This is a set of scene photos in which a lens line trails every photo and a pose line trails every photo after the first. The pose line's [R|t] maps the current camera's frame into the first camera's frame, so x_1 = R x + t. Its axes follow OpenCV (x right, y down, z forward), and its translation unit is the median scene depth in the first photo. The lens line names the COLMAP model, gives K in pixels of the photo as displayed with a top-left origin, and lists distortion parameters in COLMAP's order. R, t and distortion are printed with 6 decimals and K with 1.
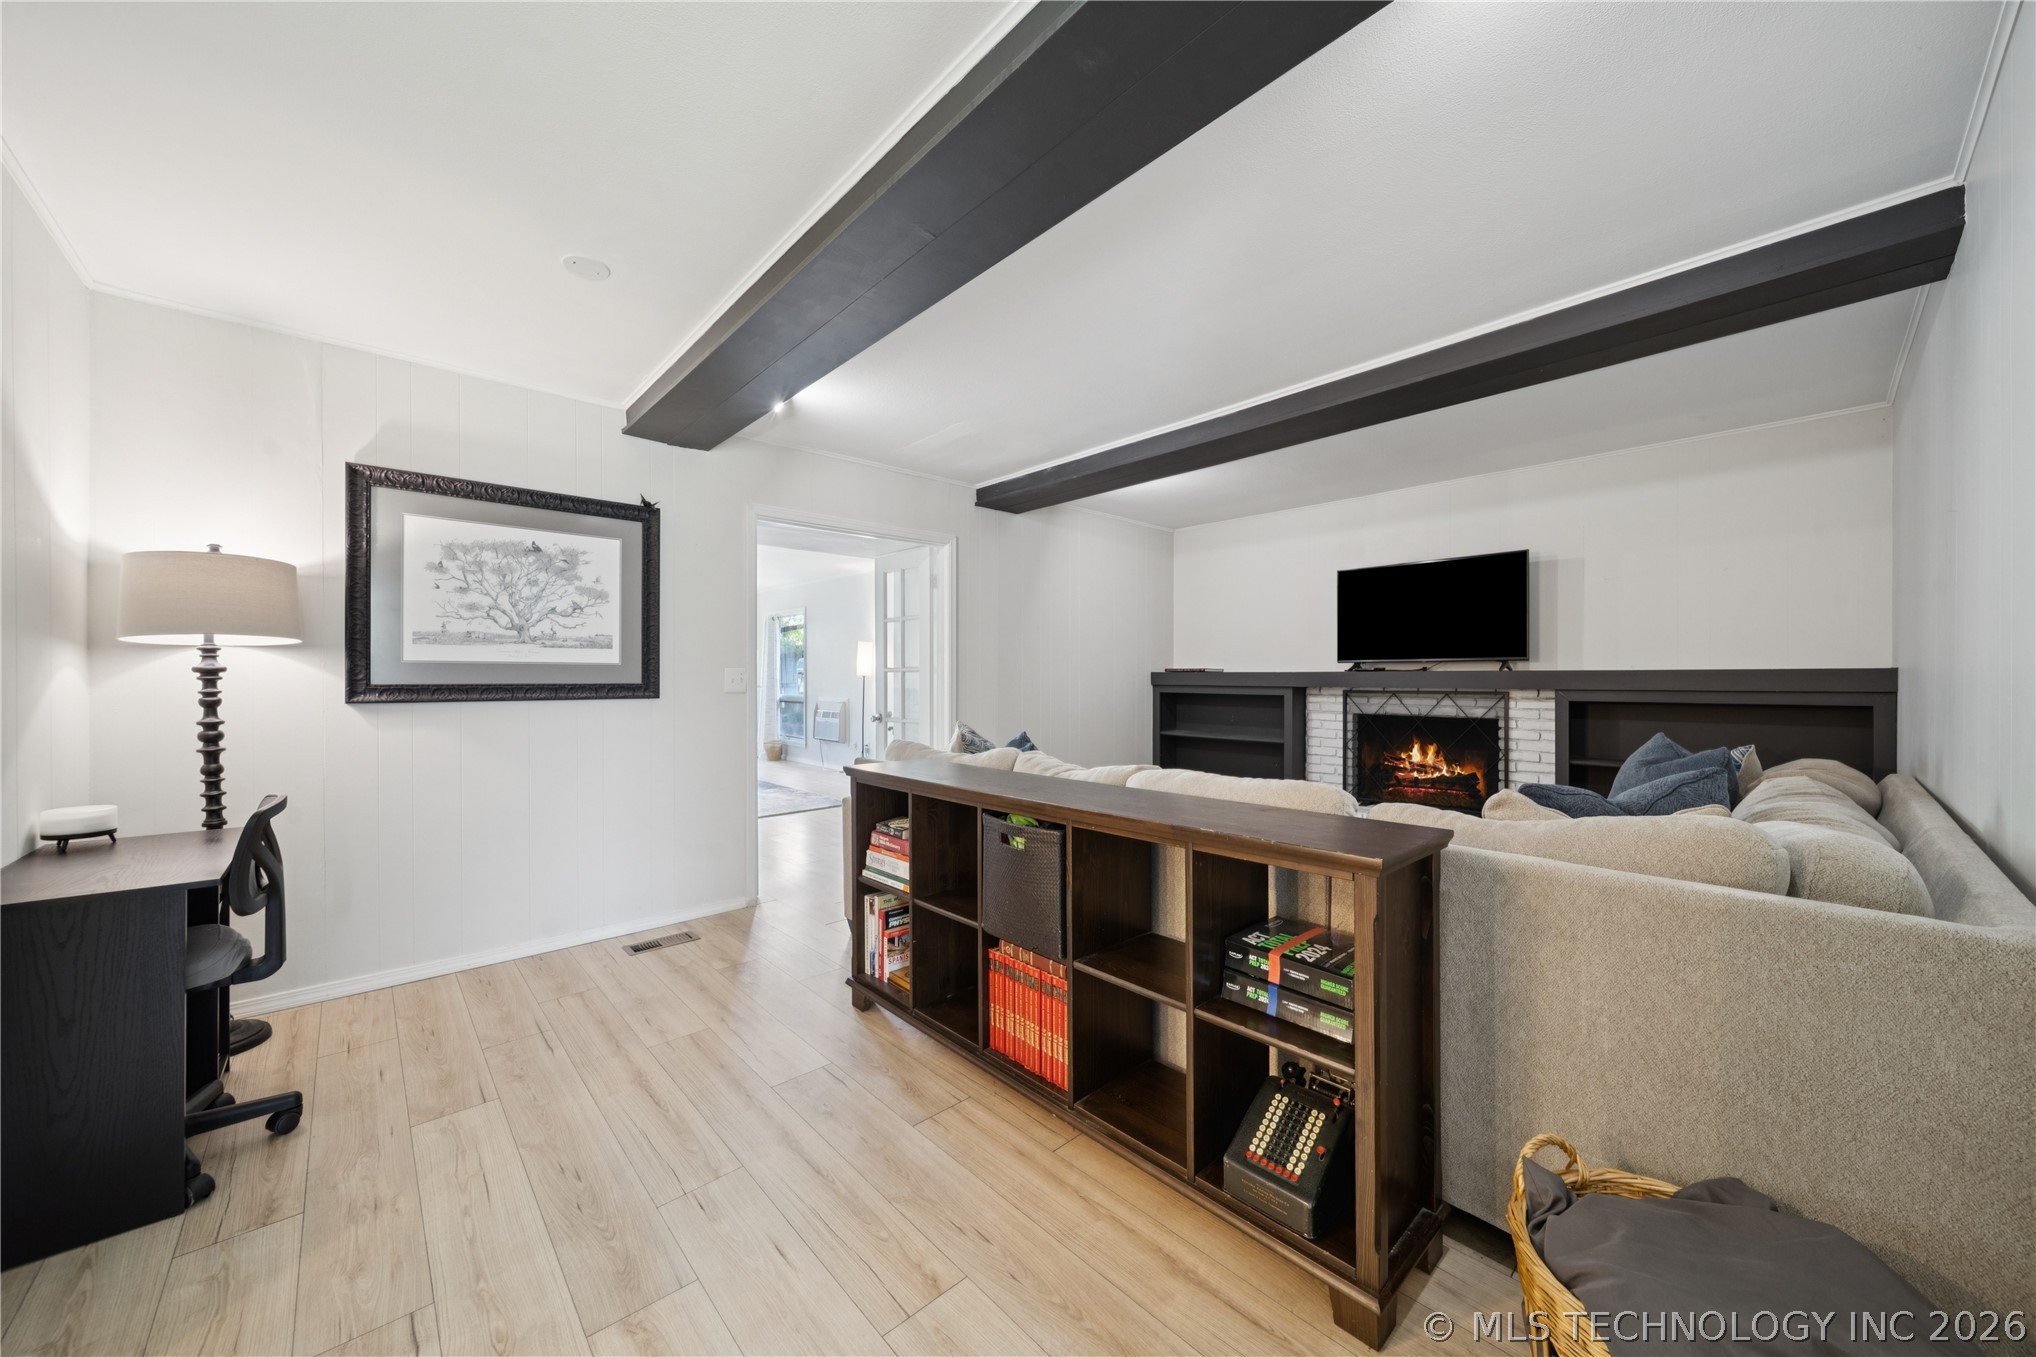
lens RADIAL K [[724.2, 0, 1017.2], [0, 724.2, 675.9], [0, 0, 1]] dist [0.000658, -0.001788]
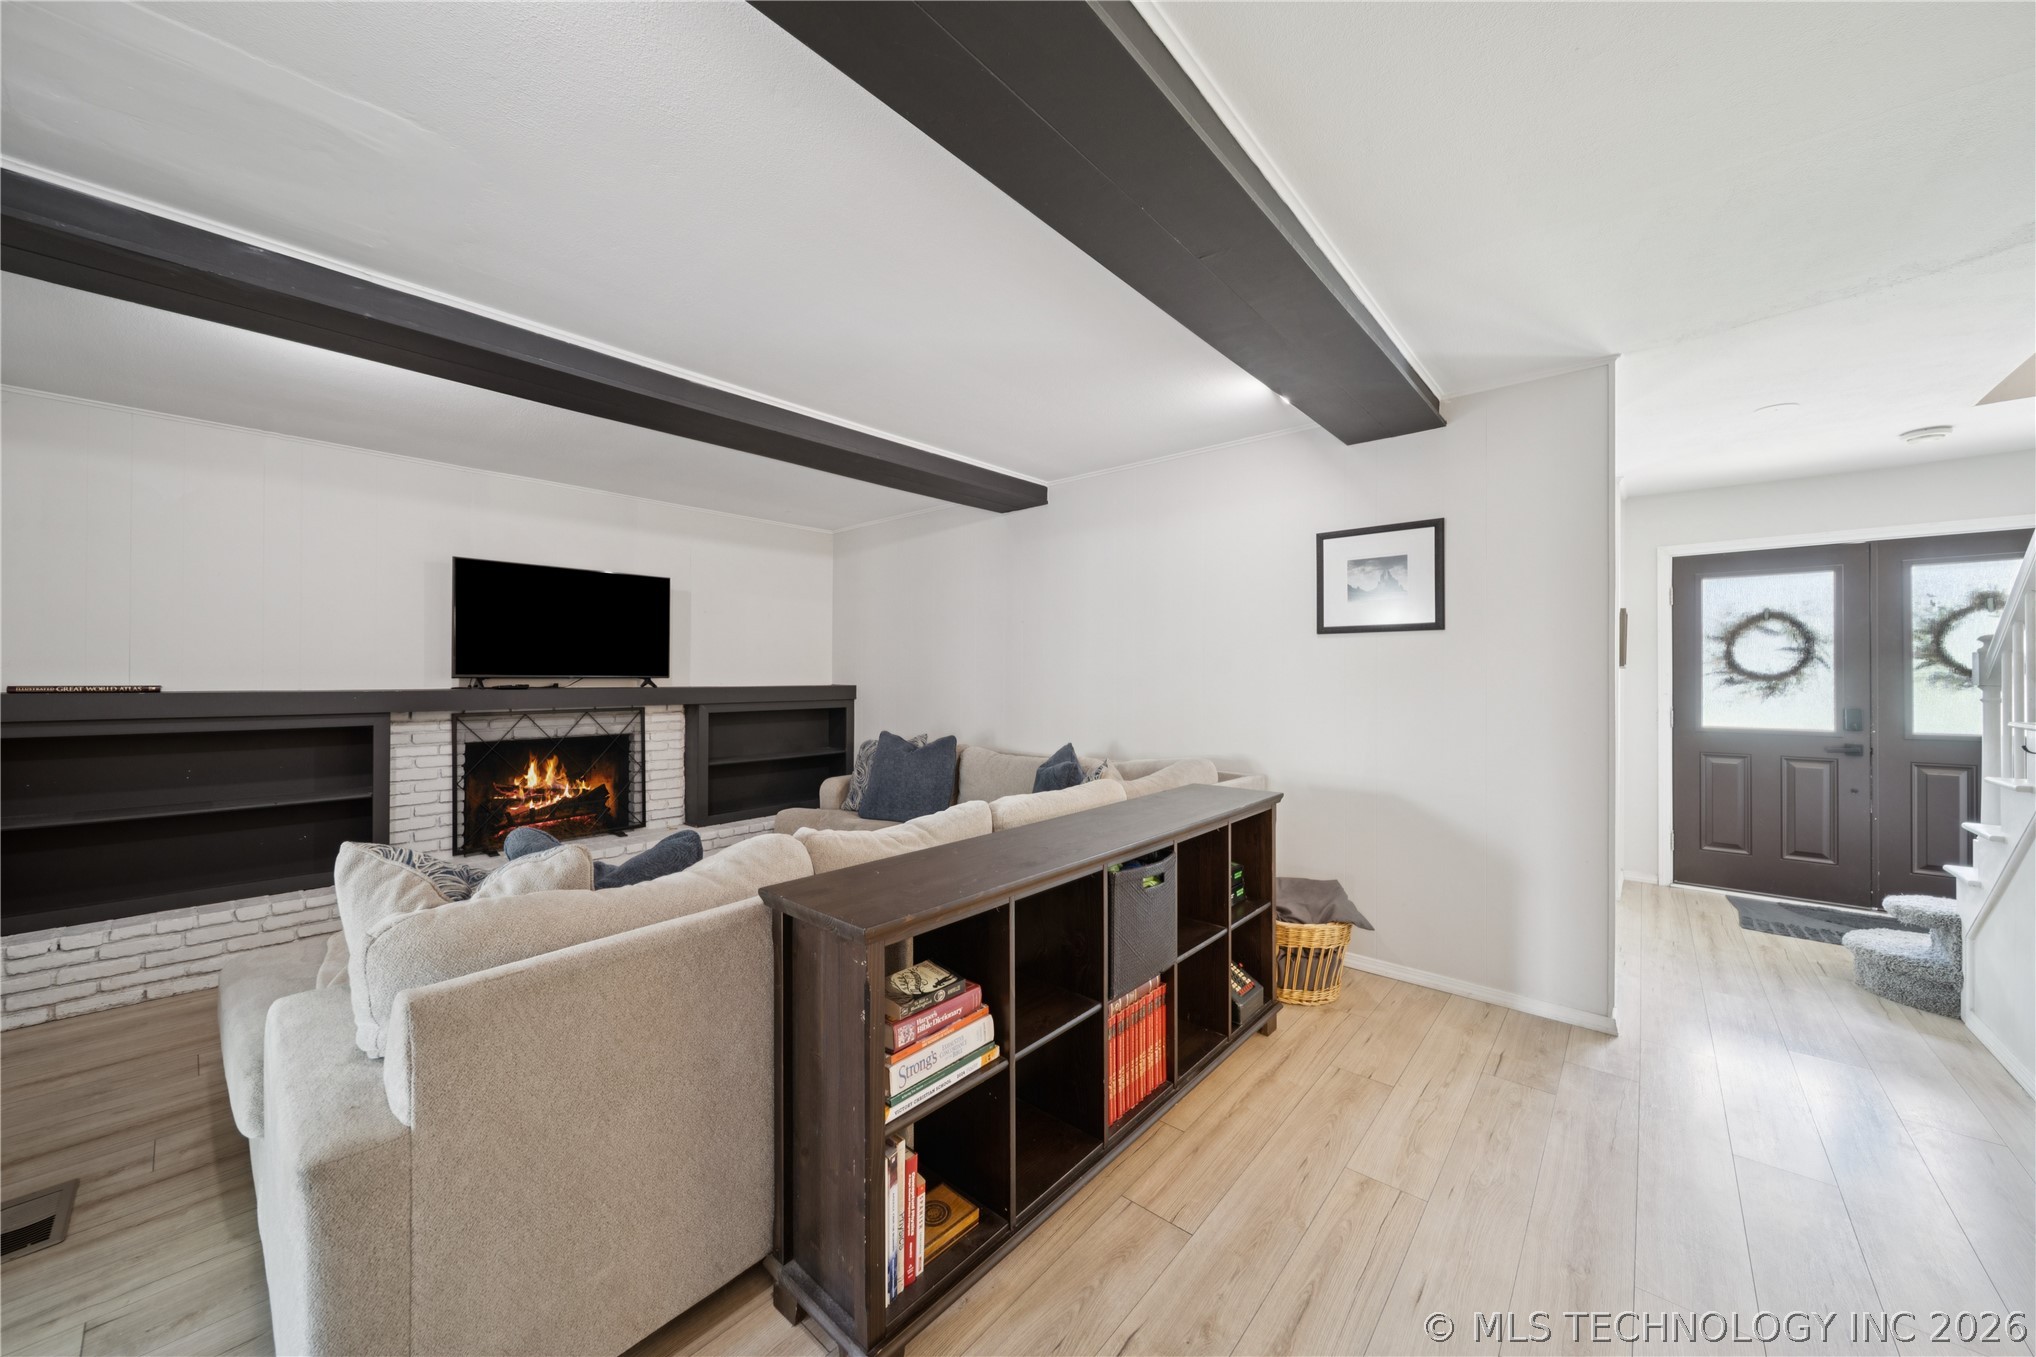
lens RADIAL K [[724.2, 0, 1017.2], [0, 724.2, 675.9], [0, 0, 1]] dist [0.000658, -0.001788]
pose [[-0.110746, 0.000332, 0.993849, -0.413119], [-0.002994, 0.999995, -0.000667, -0.023392], [-0.993844, -0.003049, -0.110745, 0.543802]]
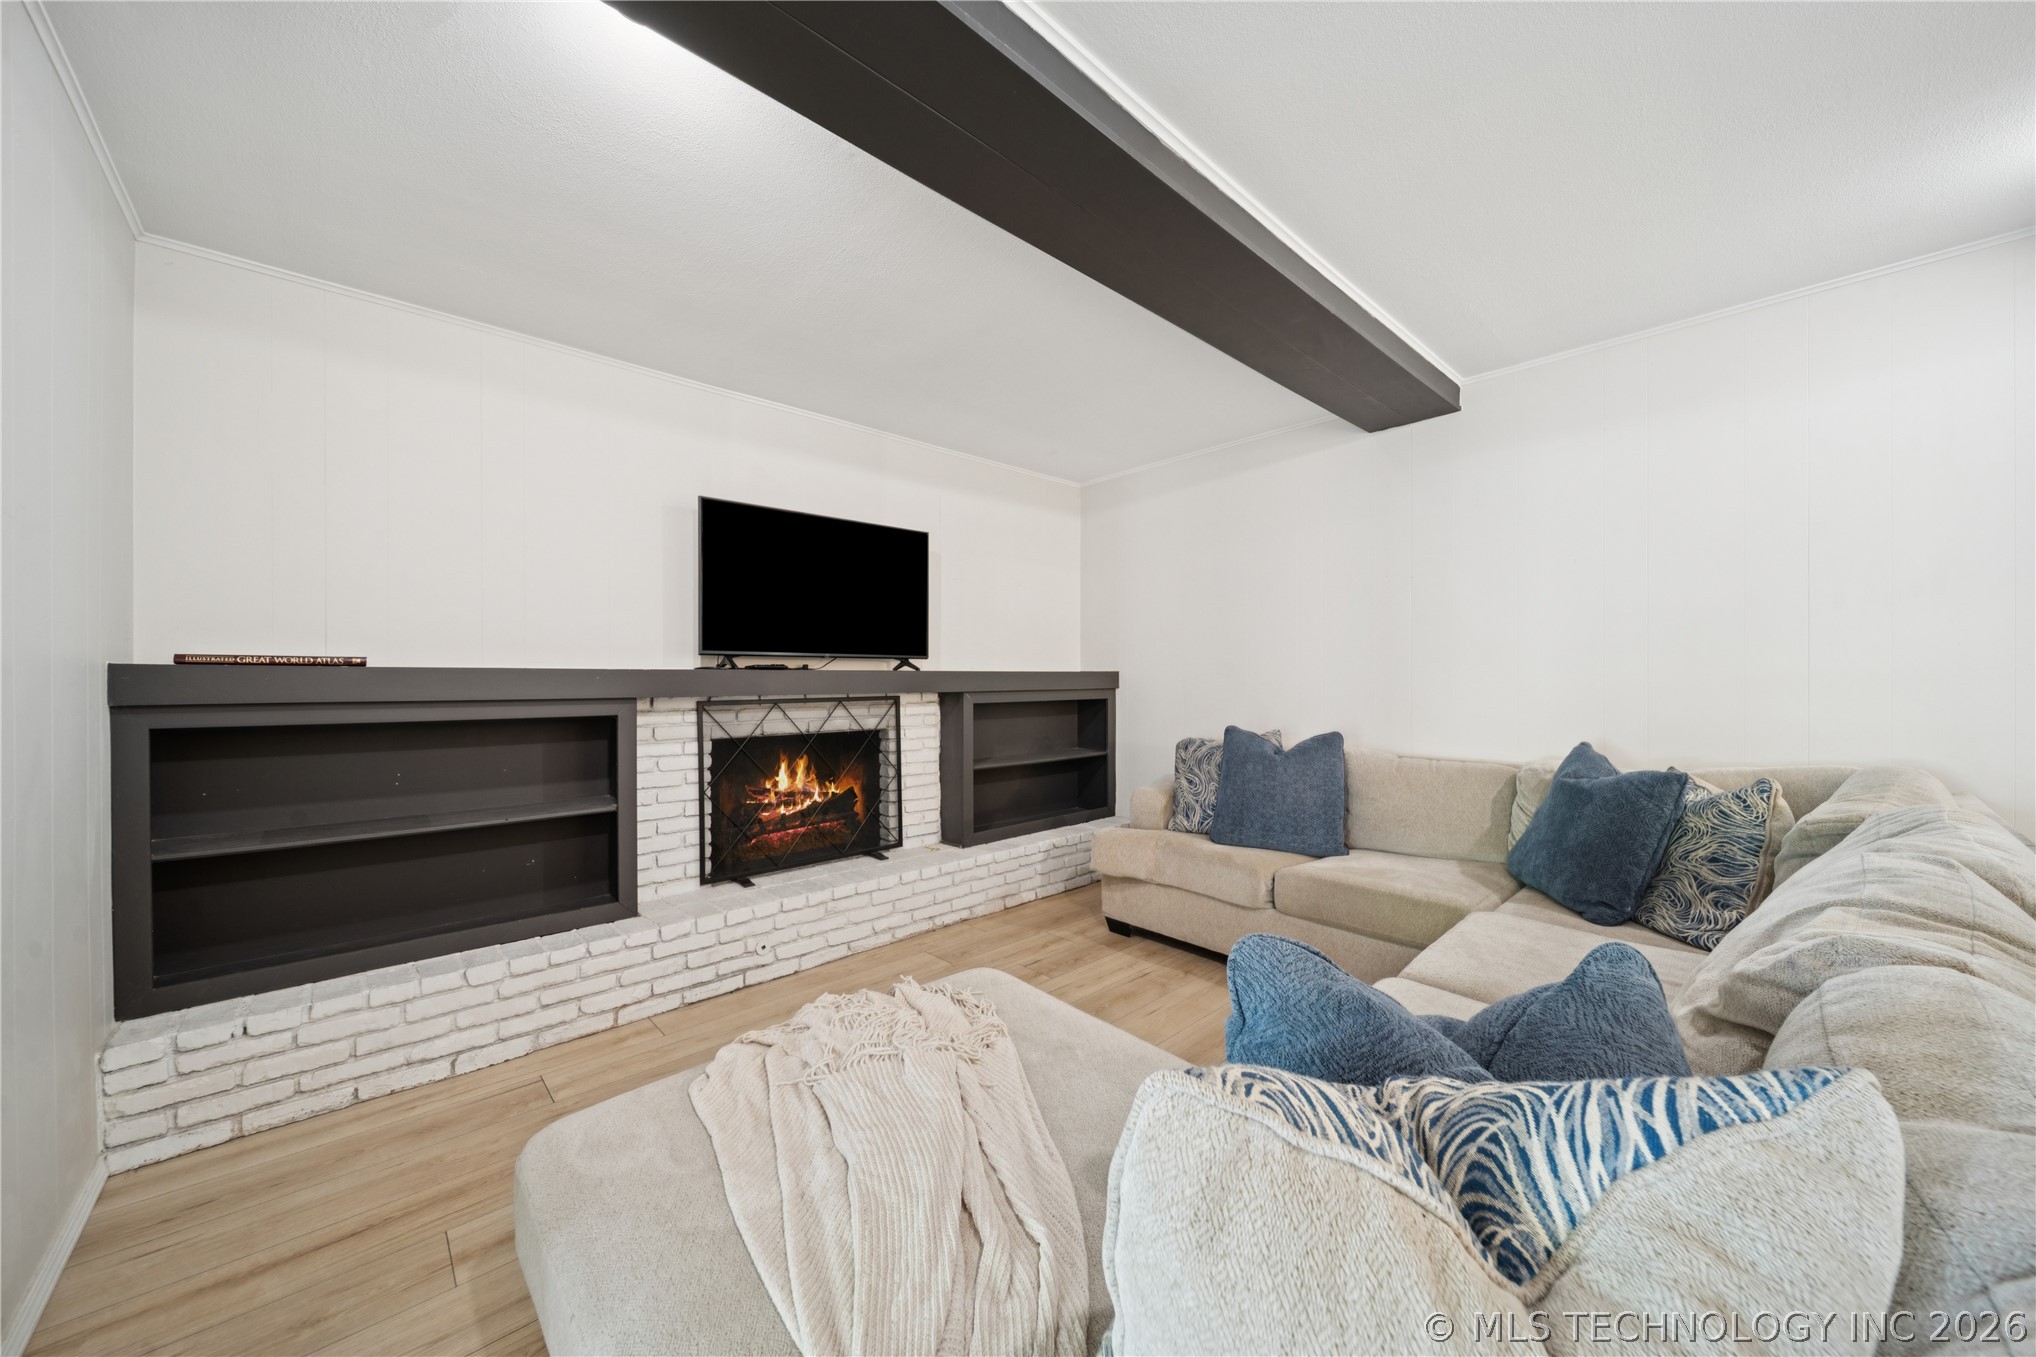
lens RADIAL K [[716.4, 0, 1021.5], [0, 716.4, 684.6], [0, 0, 1]] dist [0.000877, -0.002590]
pose [[-0.013895, -0.007206, 0.999877, -0.149614], [0.001838, 0.999972, 0.007232, 0.002775], [-0.999902, 0.001938, -0.013881, 0.822249]]
